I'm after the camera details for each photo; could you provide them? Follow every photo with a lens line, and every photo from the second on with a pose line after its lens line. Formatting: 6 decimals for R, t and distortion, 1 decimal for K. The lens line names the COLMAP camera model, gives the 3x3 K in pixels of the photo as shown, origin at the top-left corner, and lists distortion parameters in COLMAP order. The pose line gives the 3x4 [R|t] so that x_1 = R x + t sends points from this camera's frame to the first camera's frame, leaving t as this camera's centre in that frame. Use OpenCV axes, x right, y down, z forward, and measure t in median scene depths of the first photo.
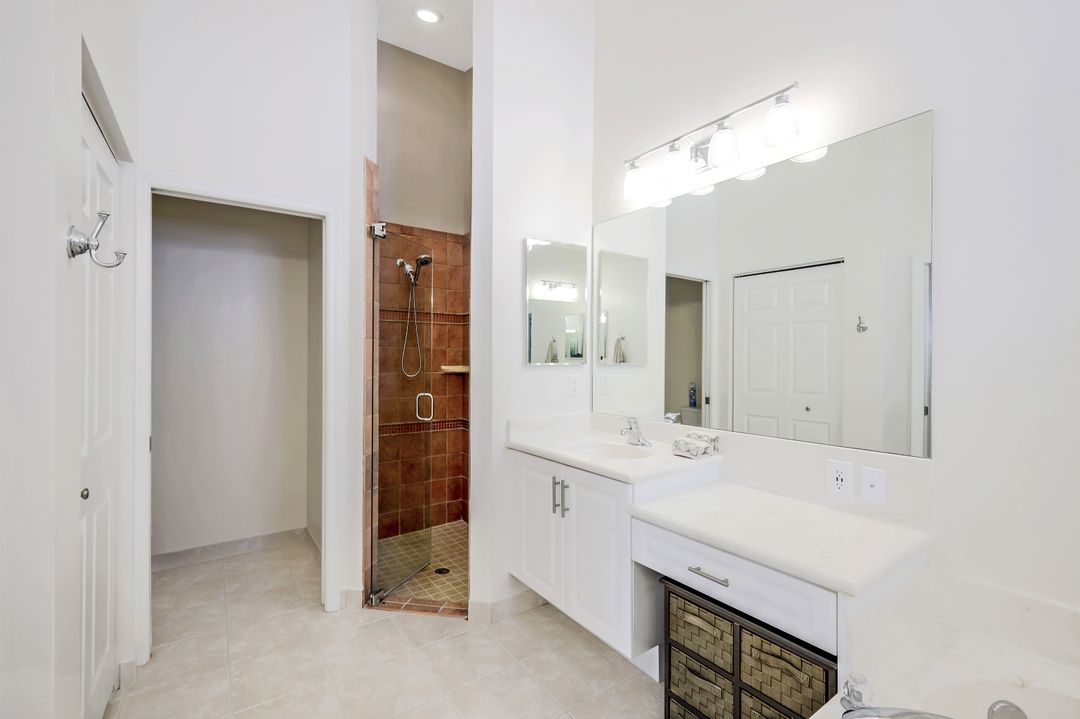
lens RADIAL K [[468.4, 0, 541.6], [0, 468.4, 358.9], [0, 0, 1]] dist [0.000711, 0.000201]
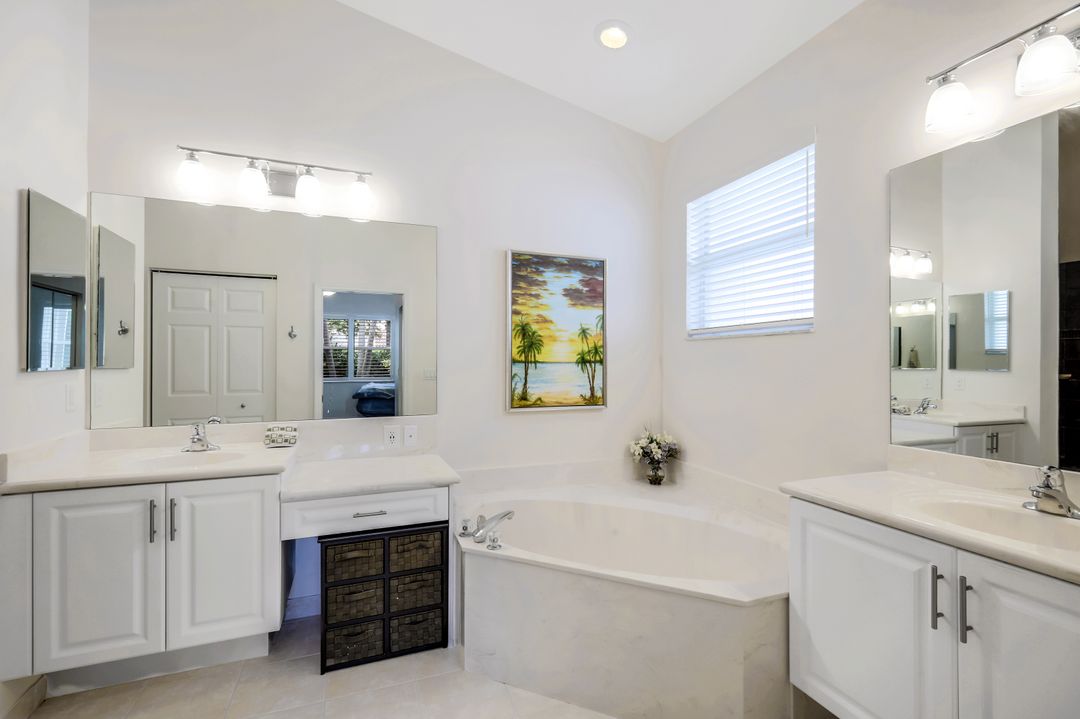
lens RADIAL K [[468.4, 0, 540.7], [0, 468.4, 359.0], [0, 0, 1]] dist [0.000711, 0.000201]
pose [[0.249840, -0.001057, 0.968287, -0.824014], [0.001299, 0.999999, 0.000757, -0.006798], [-0.968286, 0.001069, 0.249841, 0.131482]]
